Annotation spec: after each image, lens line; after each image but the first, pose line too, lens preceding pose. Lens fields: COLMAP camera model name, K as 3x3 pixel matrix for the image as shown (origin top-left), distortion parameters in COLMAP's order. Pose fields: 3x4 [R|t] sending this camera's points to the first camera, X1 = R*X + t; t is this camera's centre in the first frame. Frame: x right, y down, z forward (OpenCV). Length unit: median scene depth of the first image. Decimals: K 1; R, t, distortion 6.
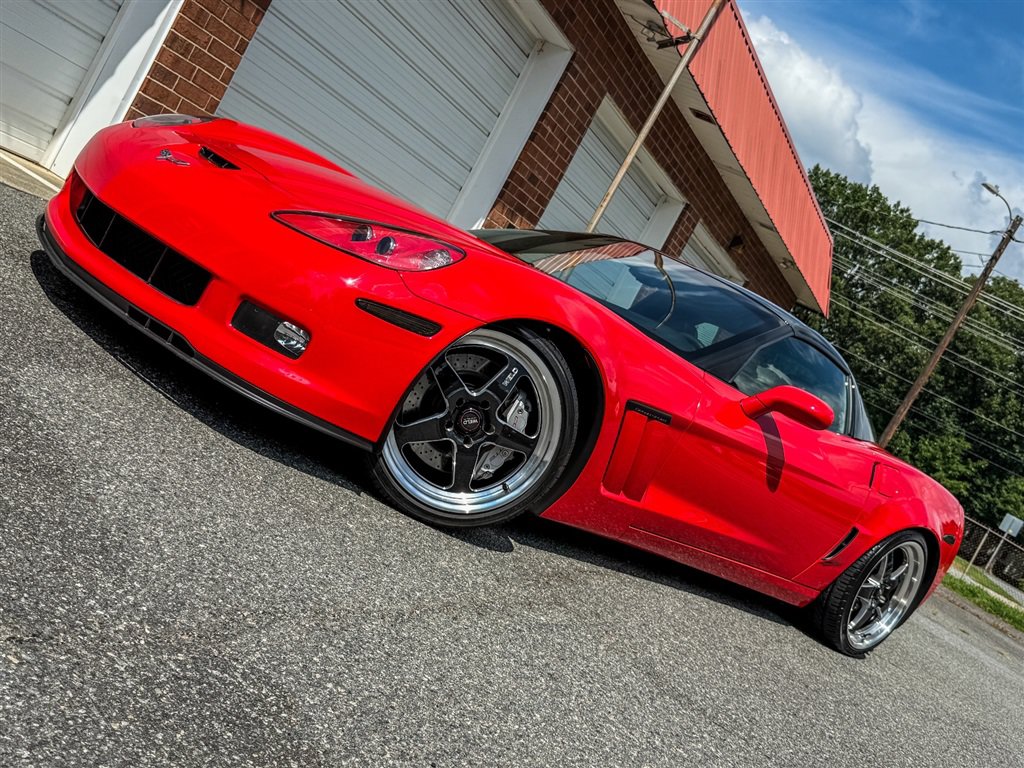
lens RADIAL K [[1090.9, 0, 510.0], [0, 1090.9, 384.3], [0, 0, 1]] dist [0.208789, -0.517673]
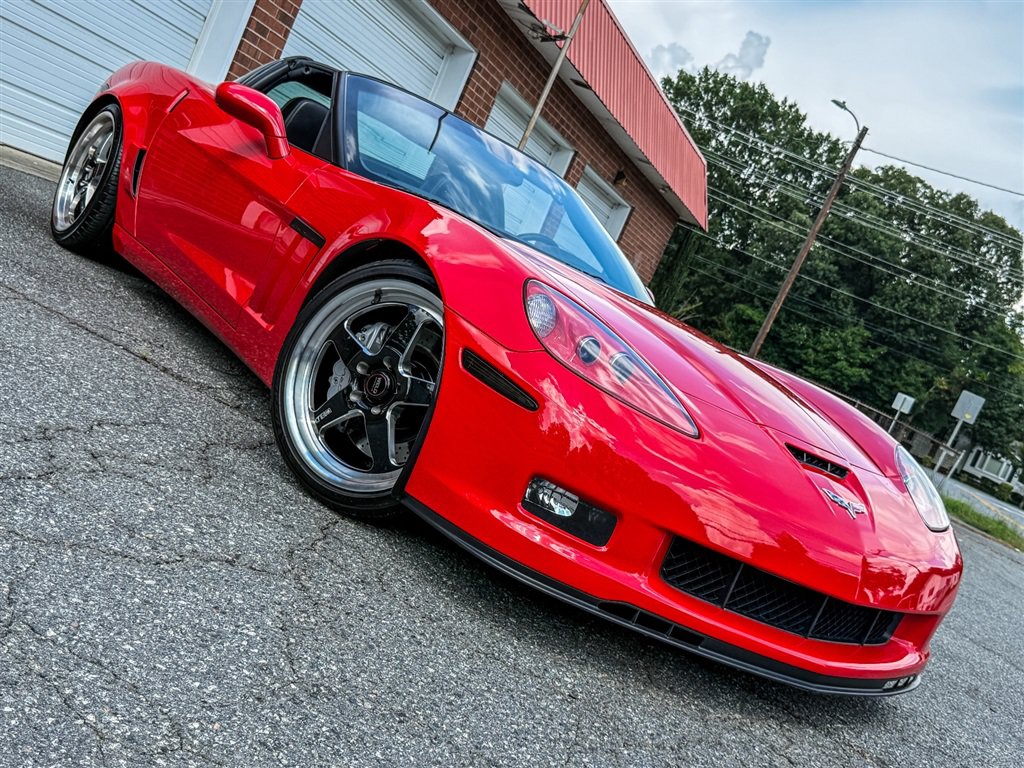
lens RADIAL K [[1160.8, 0, 508.3], [0, 1160.8, 386.9], [0, 0, 1]] dist [0.212082, -0.532091]
pose [[0.992602, -0.094186, 0.076615, -0.048960], [0.089001, 0.993673, 0.068502, -0.002187], [-0.082582, -0.061177, 0.994705, -0.398156]]
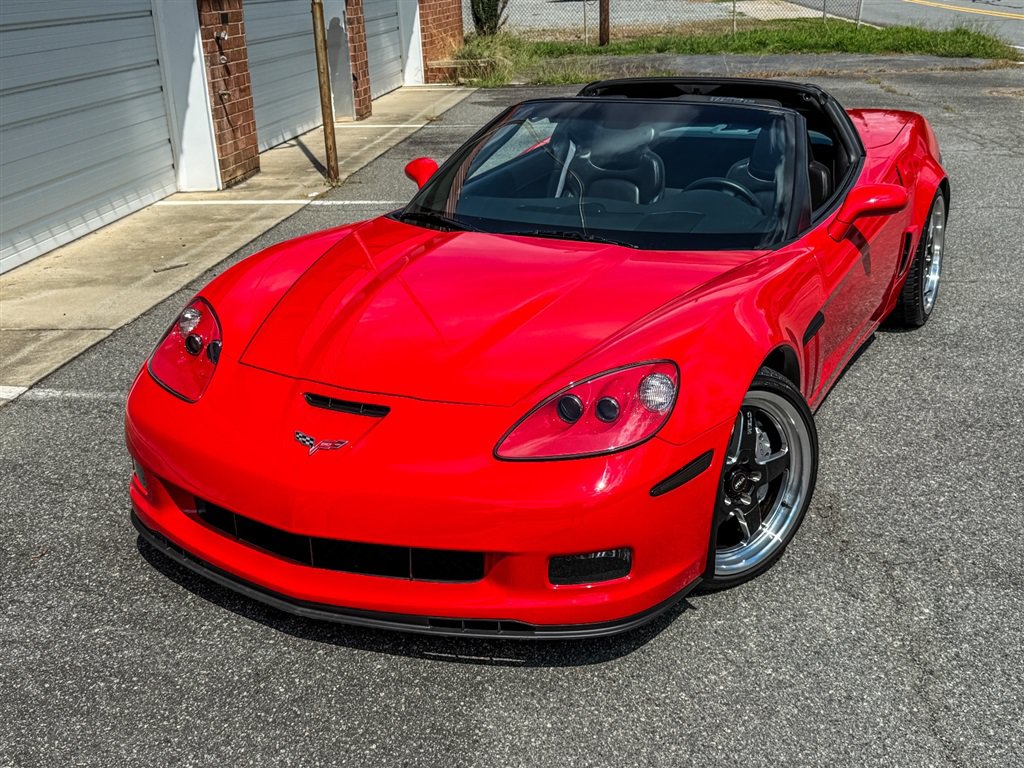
lens RADIAL K [[1180.0, 0, 512.0], [0, 1180.0, 384.0], [0, 0, 1]] dist [0.176073, -0.366502]
pose [[0.809622, -0.578421, 0.099704, -0.076989], [0.508935, 0.776428, 0.371678, -0.160767], [-0.292400, -0.250176, 0.922992, 0.028057]]
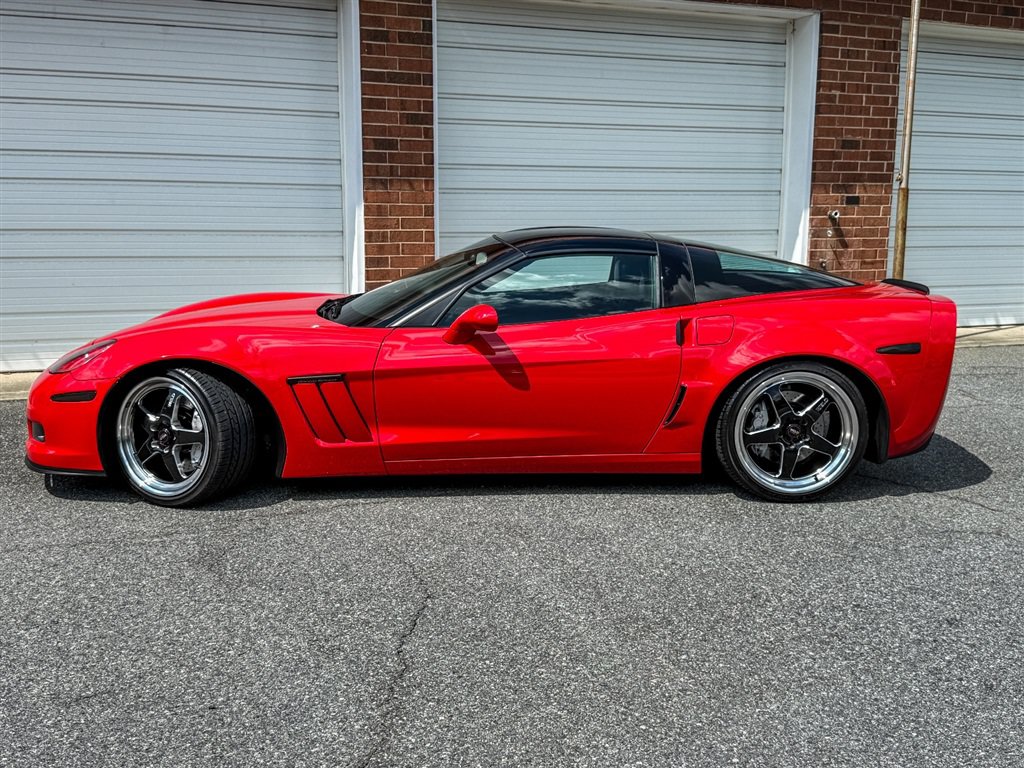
lens RADIAL K [[1160.8, 0, 508.3], [0, 1160.8, 386.9], [0, 0, 1]] dist [0.212082, -0.532091]
pose [[0.664136, -0.381689, -0.642835, 0.417793], [0.314963, 0.922669, -0.222443, 0.148497], [0.678027, -0.054737, 0.732996, 0.031204]]
